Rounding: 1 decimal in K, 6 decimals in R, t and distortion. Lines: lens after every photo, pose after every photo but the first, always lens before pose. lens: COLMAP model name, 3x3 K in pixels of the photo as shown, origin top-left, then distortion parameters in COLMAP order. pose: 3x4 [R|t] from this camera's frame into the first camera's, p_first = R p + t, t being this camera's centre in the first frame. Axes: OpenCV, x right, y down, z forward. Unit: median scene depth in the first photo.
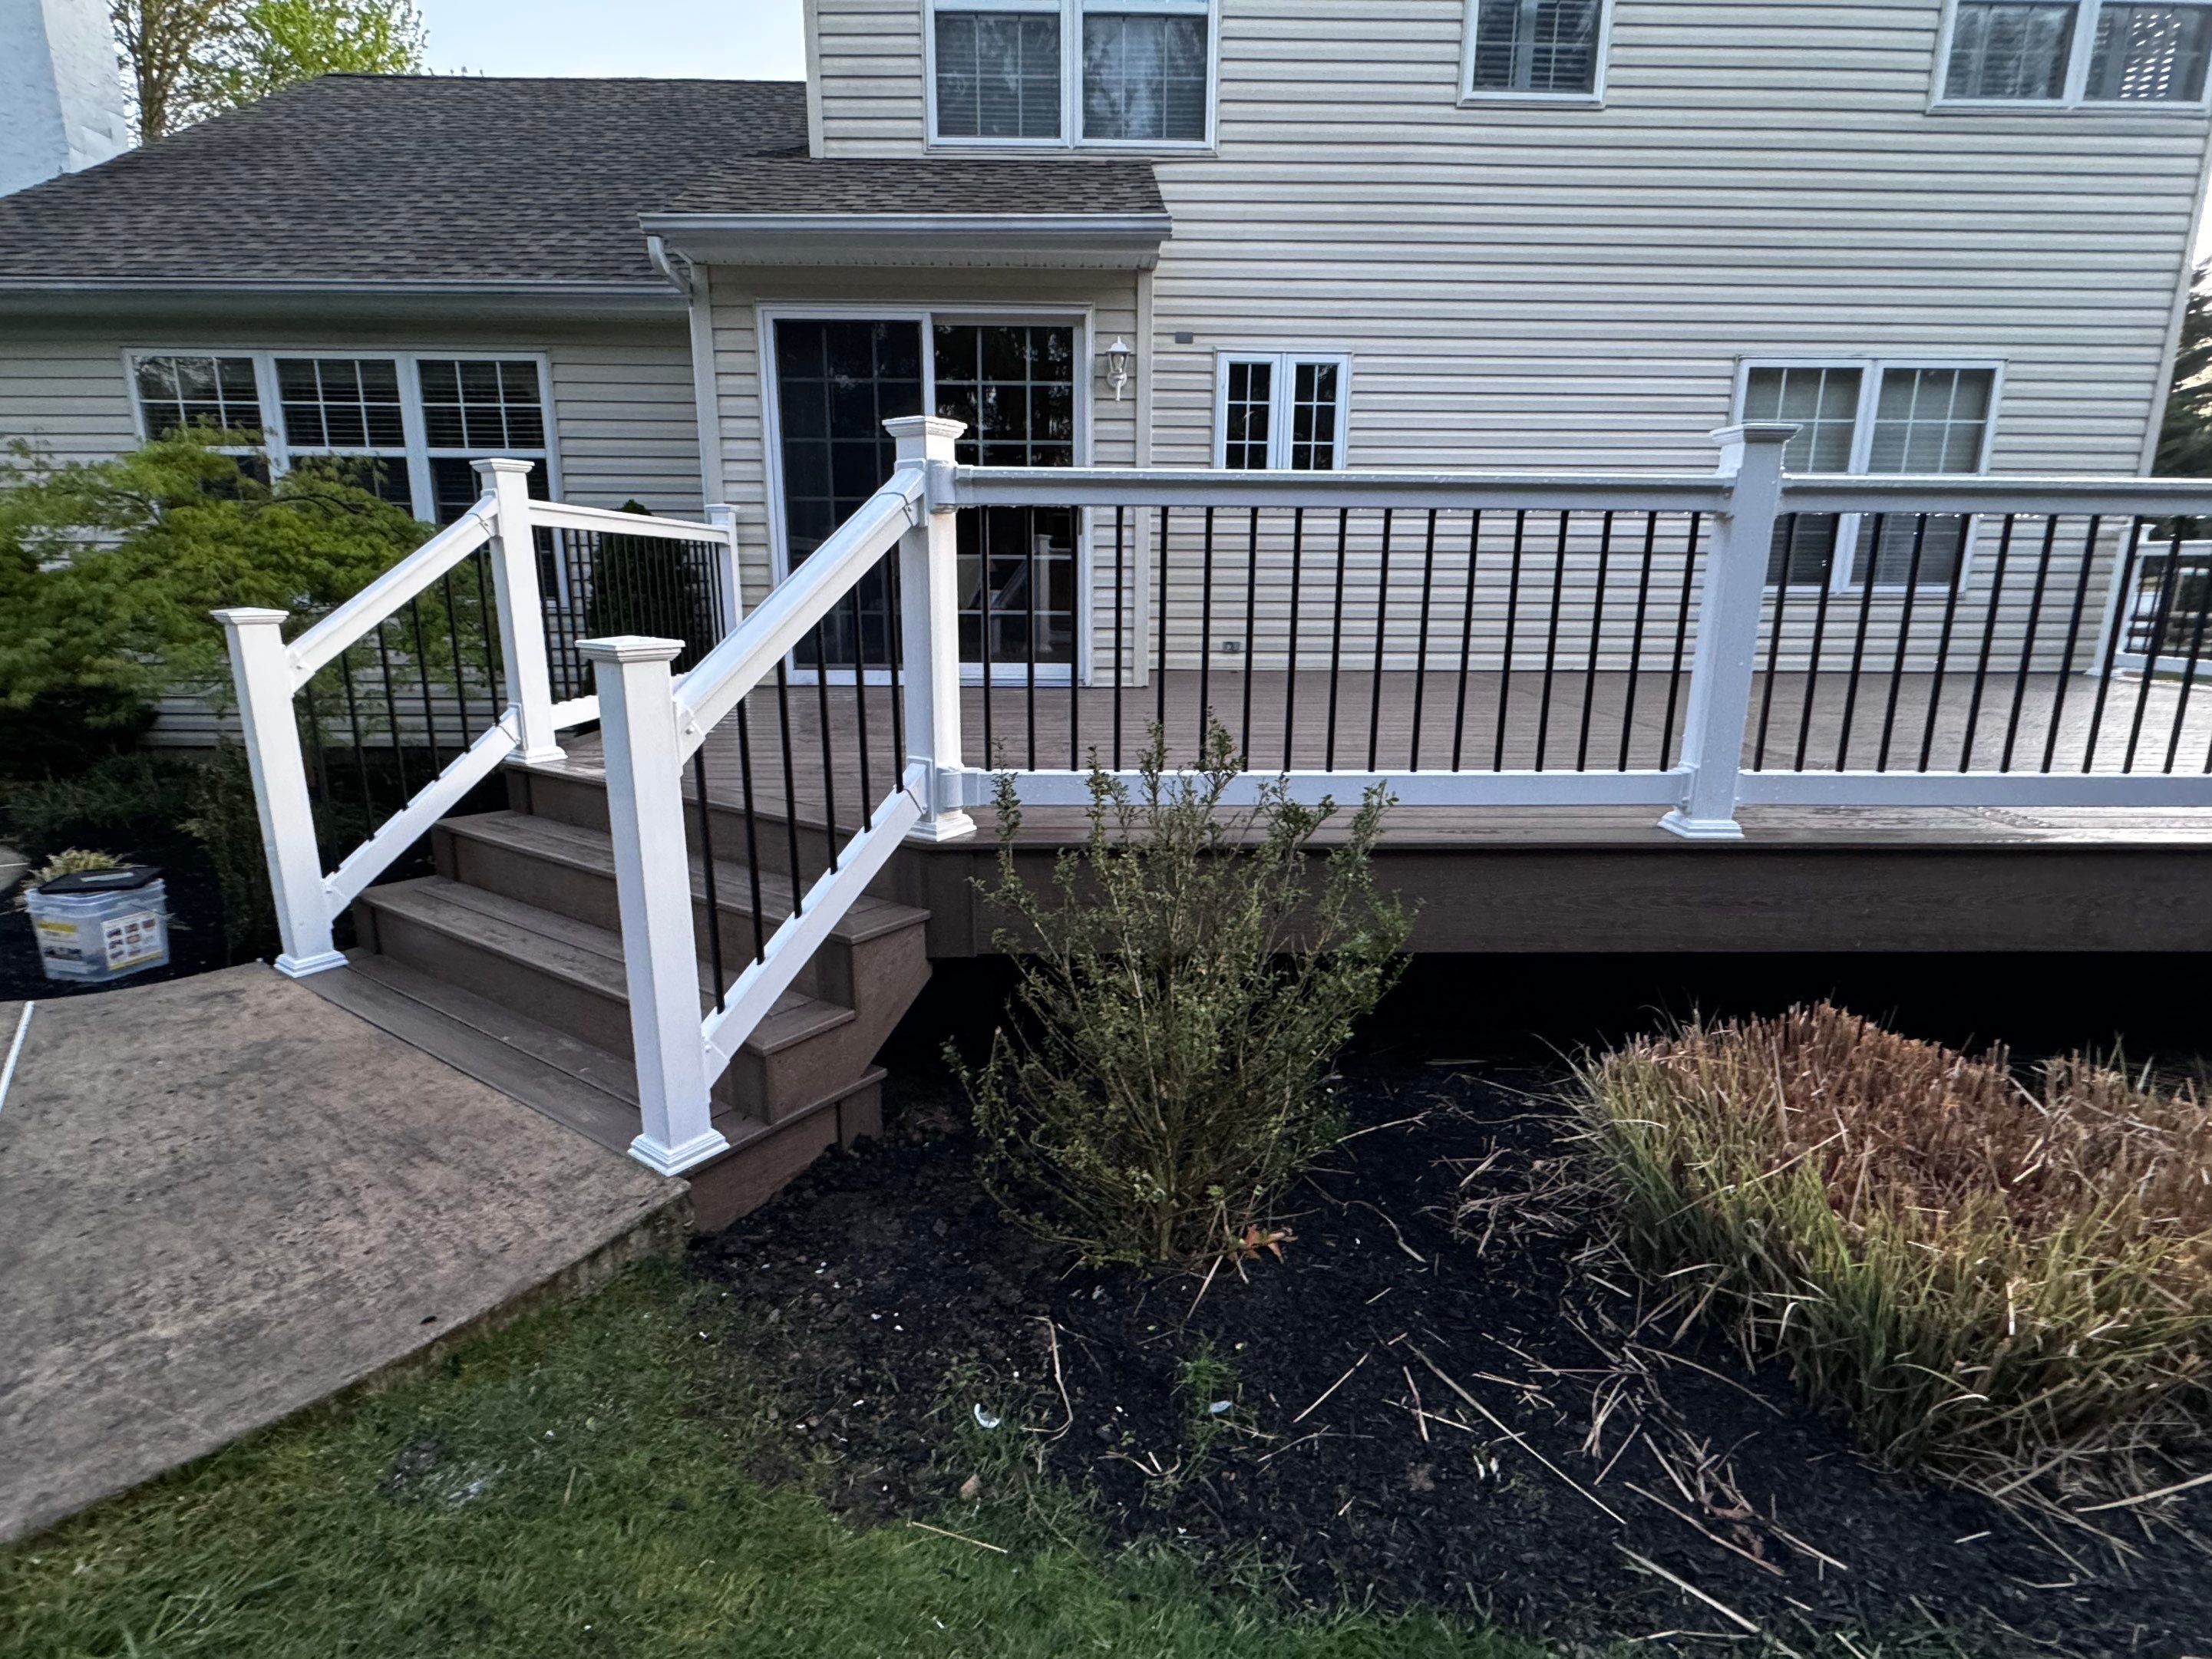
lens RADIAL K [[1096.8, 0, 1093.6], [0, 1096.8, 833.6], [0, 0, 1]] dist [-0.004569, 0.001217]
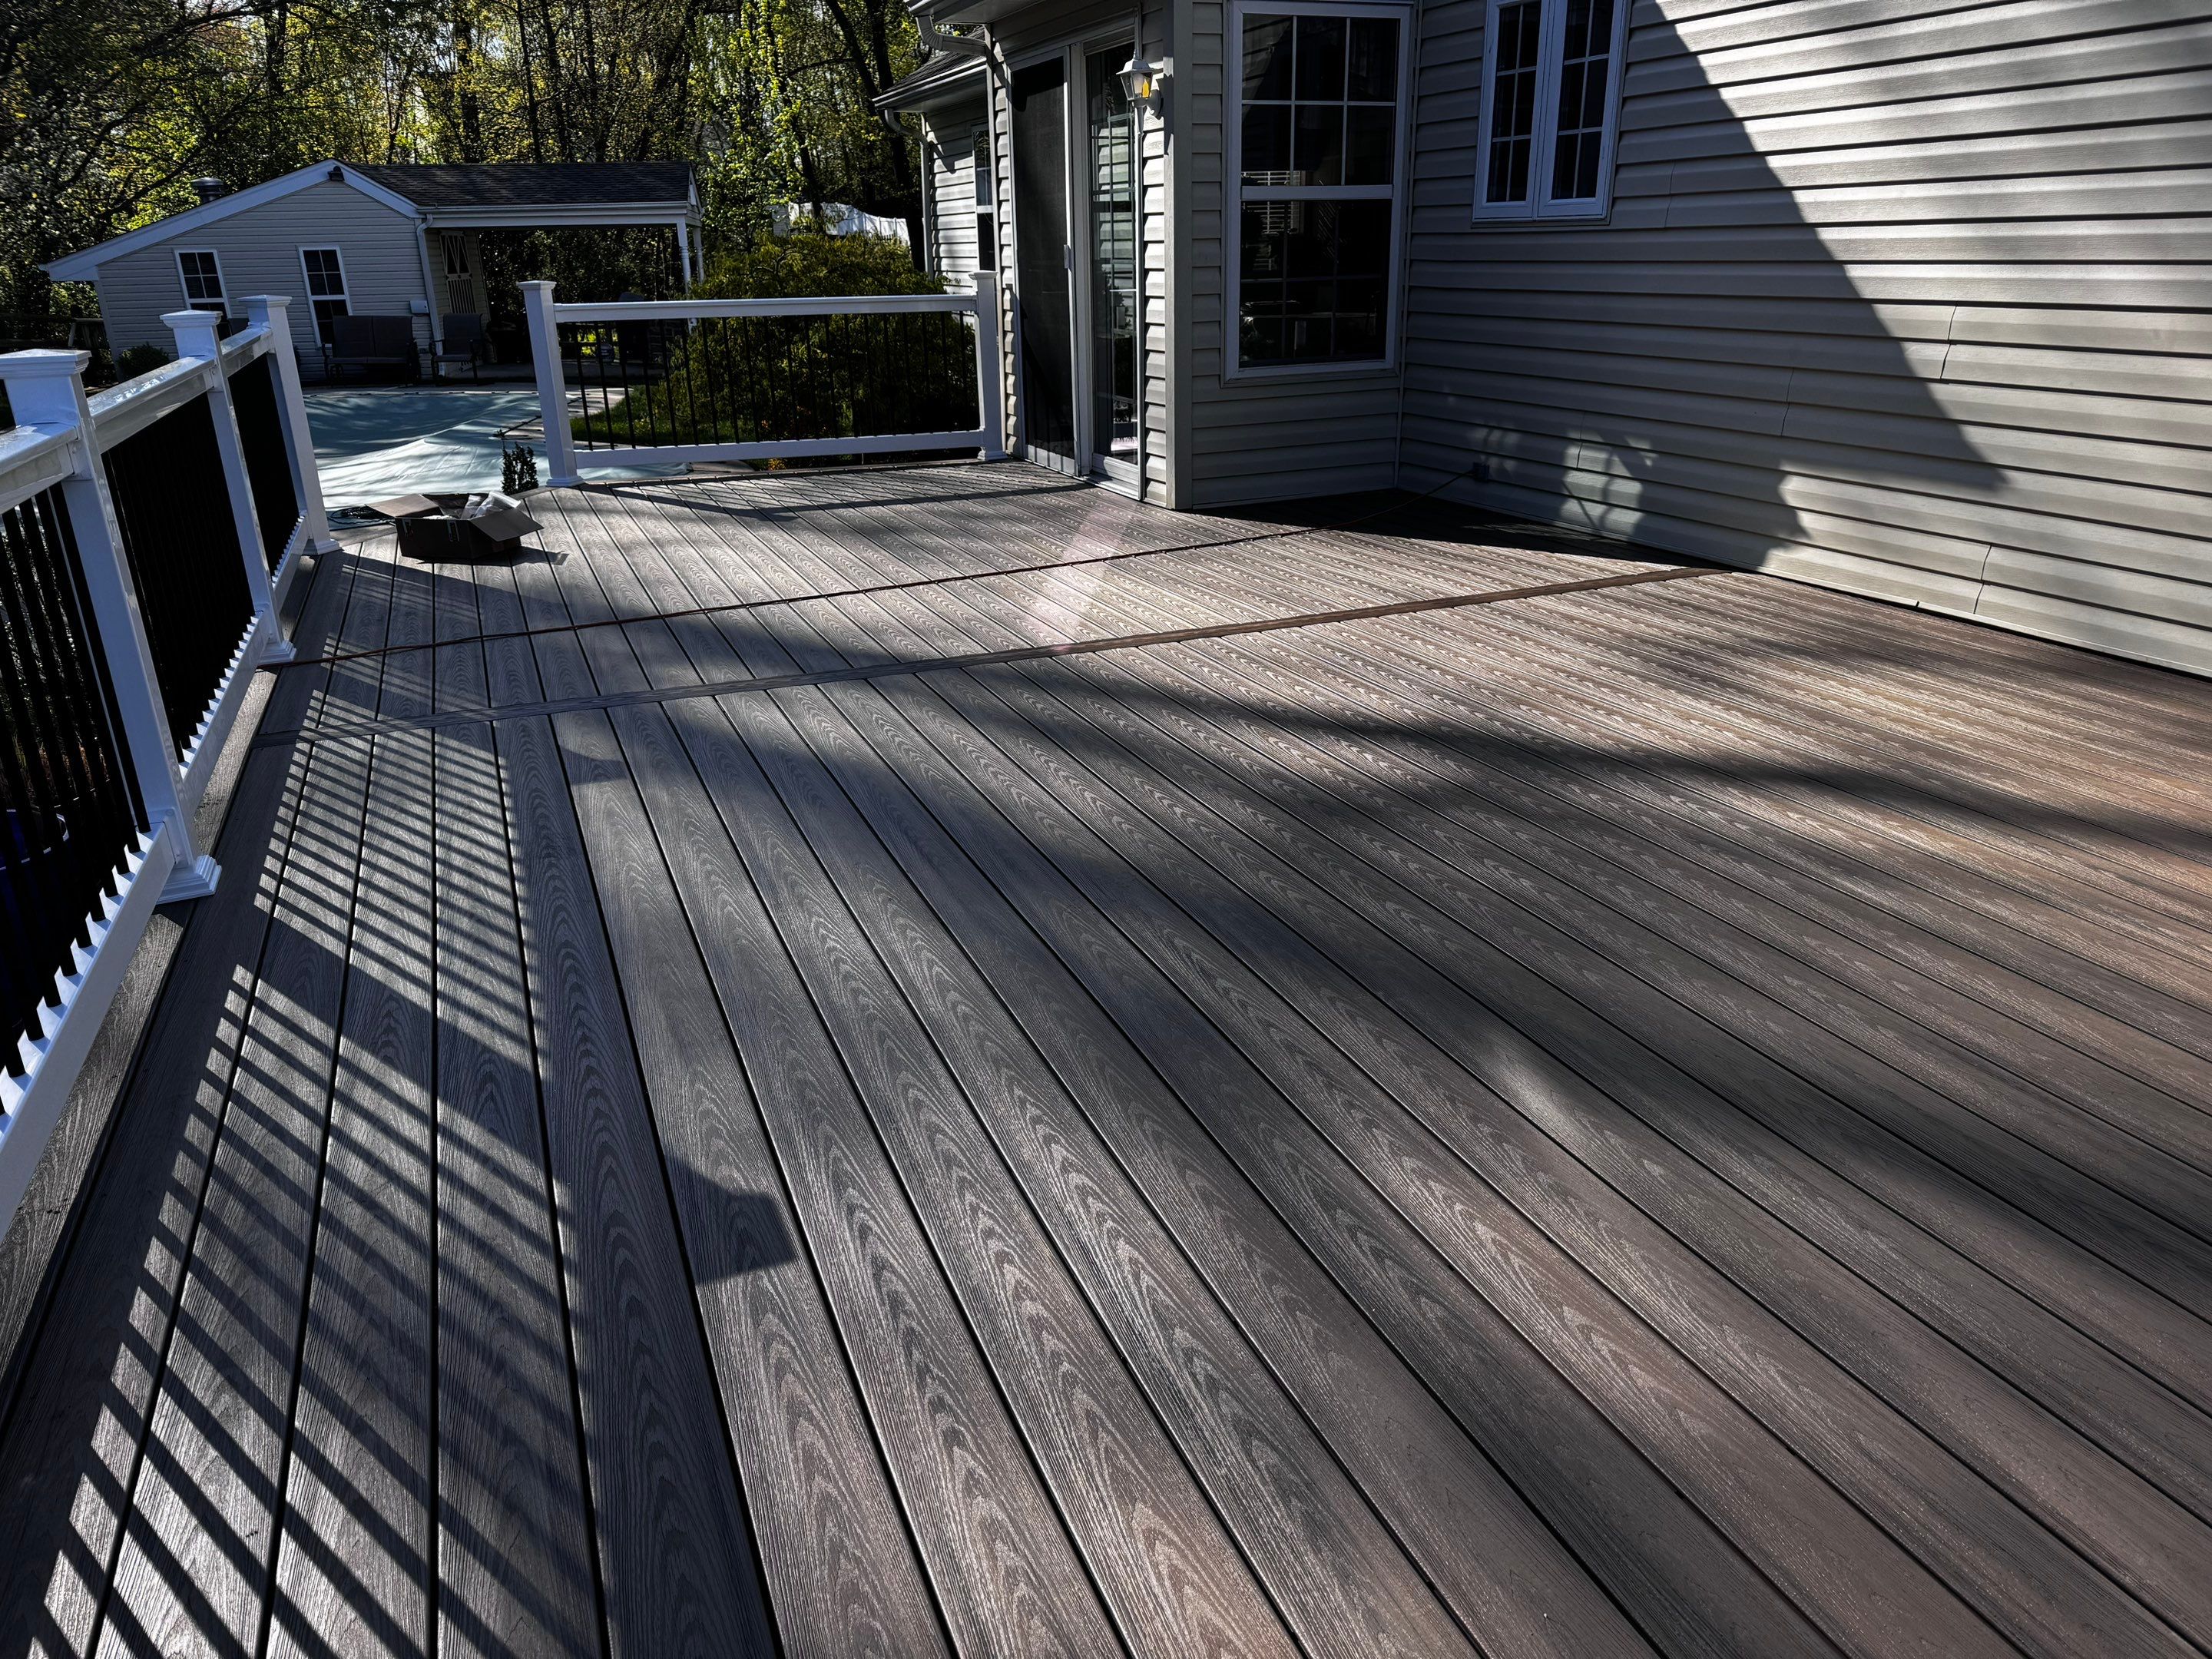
lens RADIAL K [[1554.7, 0, 1113.4], [0, 1554.7, 830.8], [0, 0, 1]] dist [0.051988, -0.060574]
pose [[0.358976, 0.317633, -0.877636, 0.982755], [-0.193558, 0.945204, 0.262916, -0.180047], [0.913056, 0.075493, 0.400786, 0.477316]]
